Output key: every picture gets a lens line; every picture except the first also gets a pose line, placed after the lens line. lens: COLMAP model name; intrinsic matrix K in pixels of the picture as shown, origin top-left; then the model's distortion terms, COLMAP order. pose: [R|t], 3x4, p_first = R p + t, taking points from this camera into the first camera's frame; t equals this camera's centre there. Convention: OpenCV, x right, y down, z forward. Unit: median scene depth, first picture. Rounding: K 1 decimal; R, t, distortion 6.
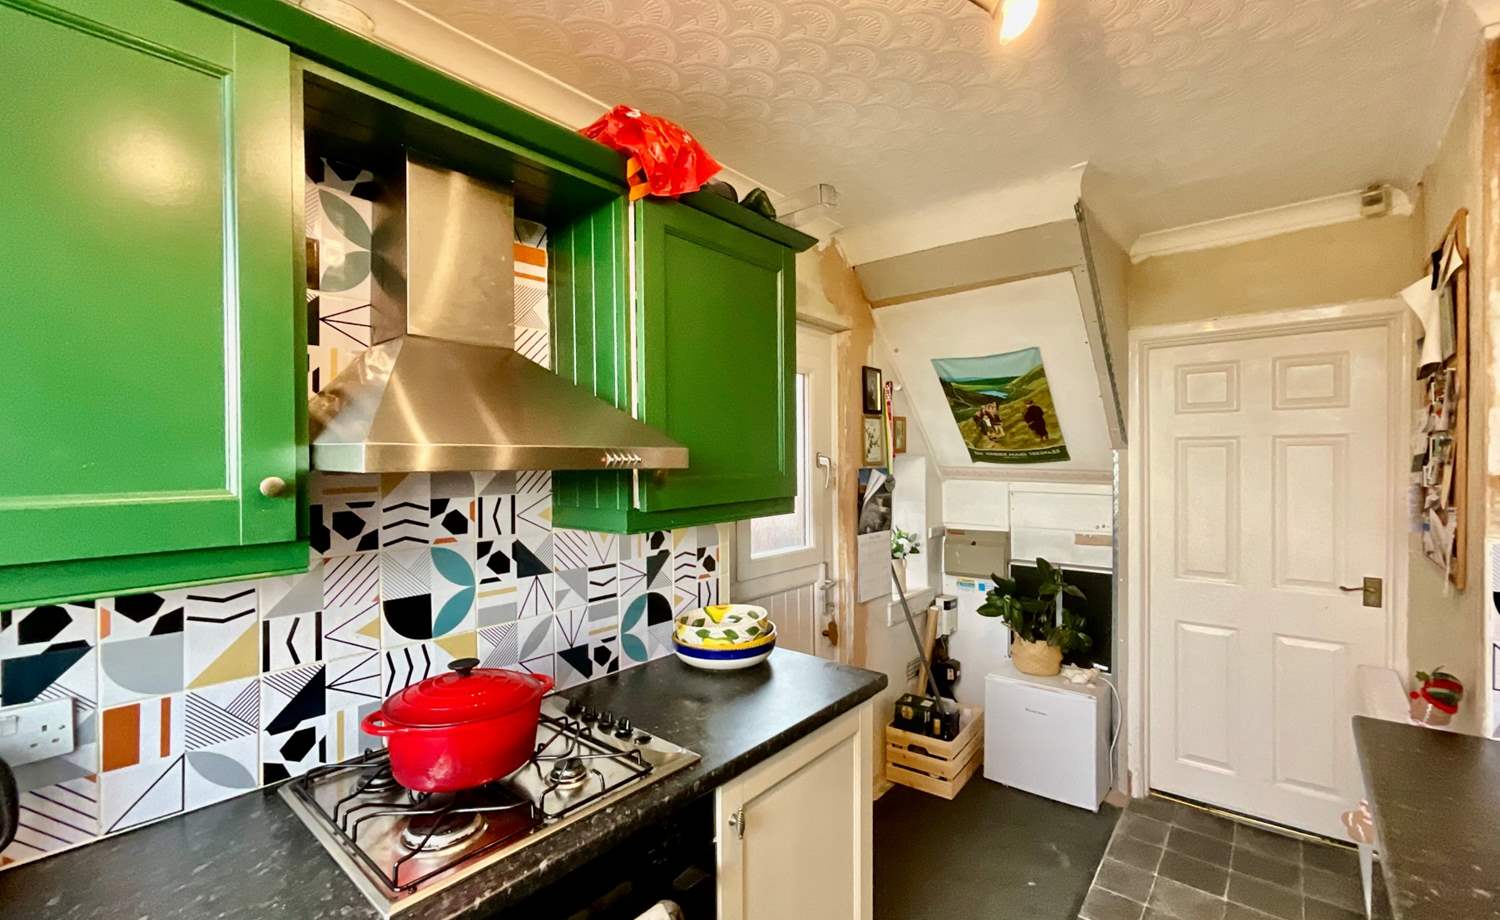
lens RADIAL K [[637.8, 0, 750.0], [0, 637.8, 460.0], [0, 0, 1]] dist [0.000006, 0.009519]
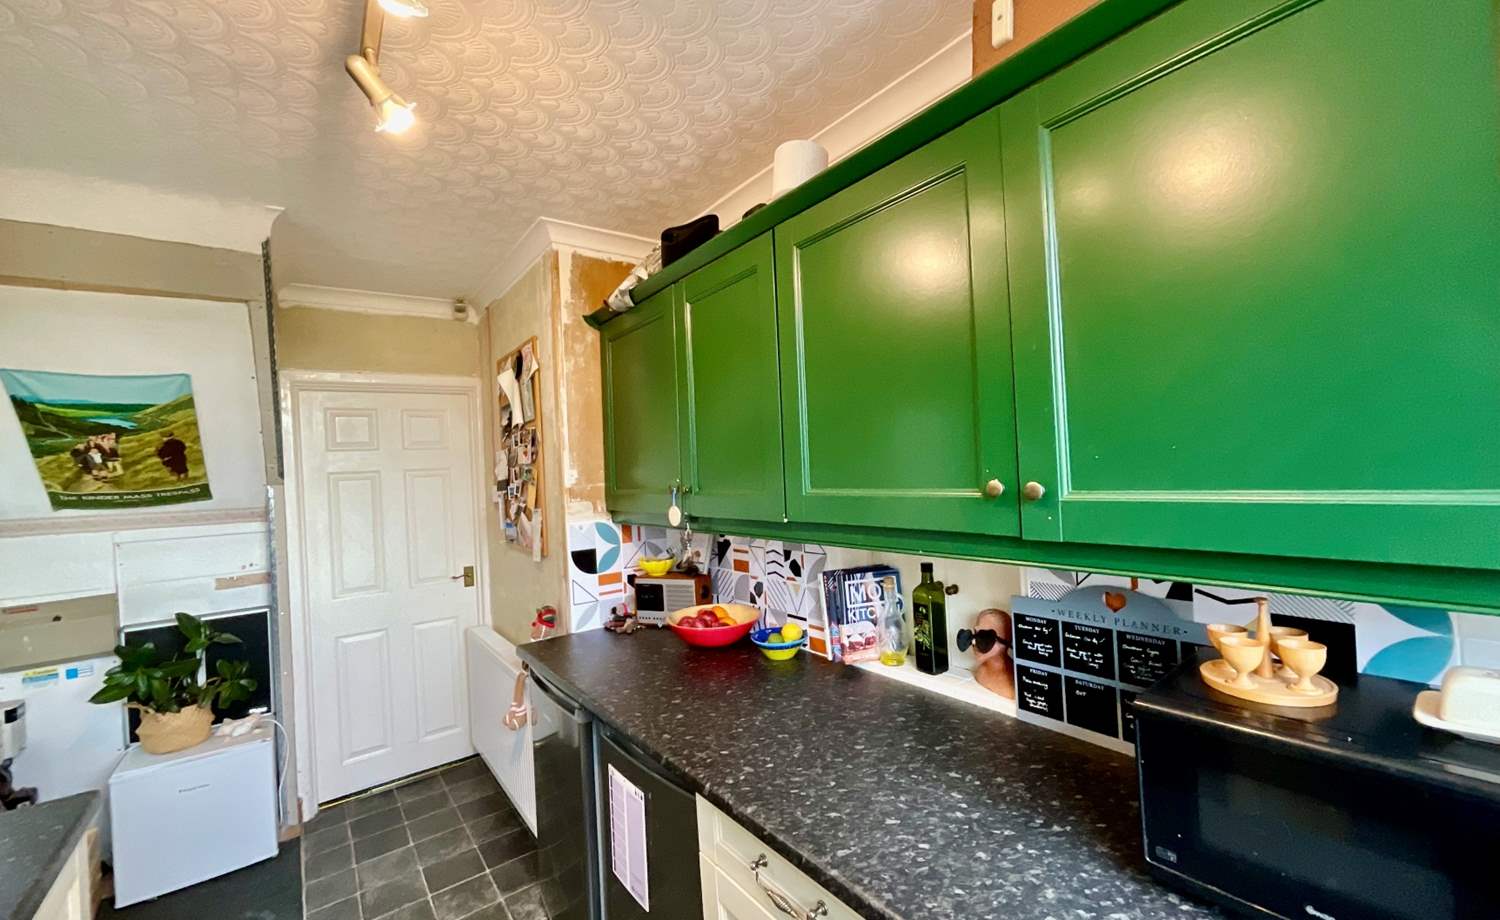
lens RADIAL K [[621.2, 0, 728.3], [0, 621.2, 455.3], [0, 0, 1]] dist [0.000503, 0.000072]
pose [[0.259983, 0.011935, 0.965539, -0.186050], [0.054969, 0.998119, -0.027139, 0.002424], [-0.964047, 0.060130, 0.258838, 0.044697]]
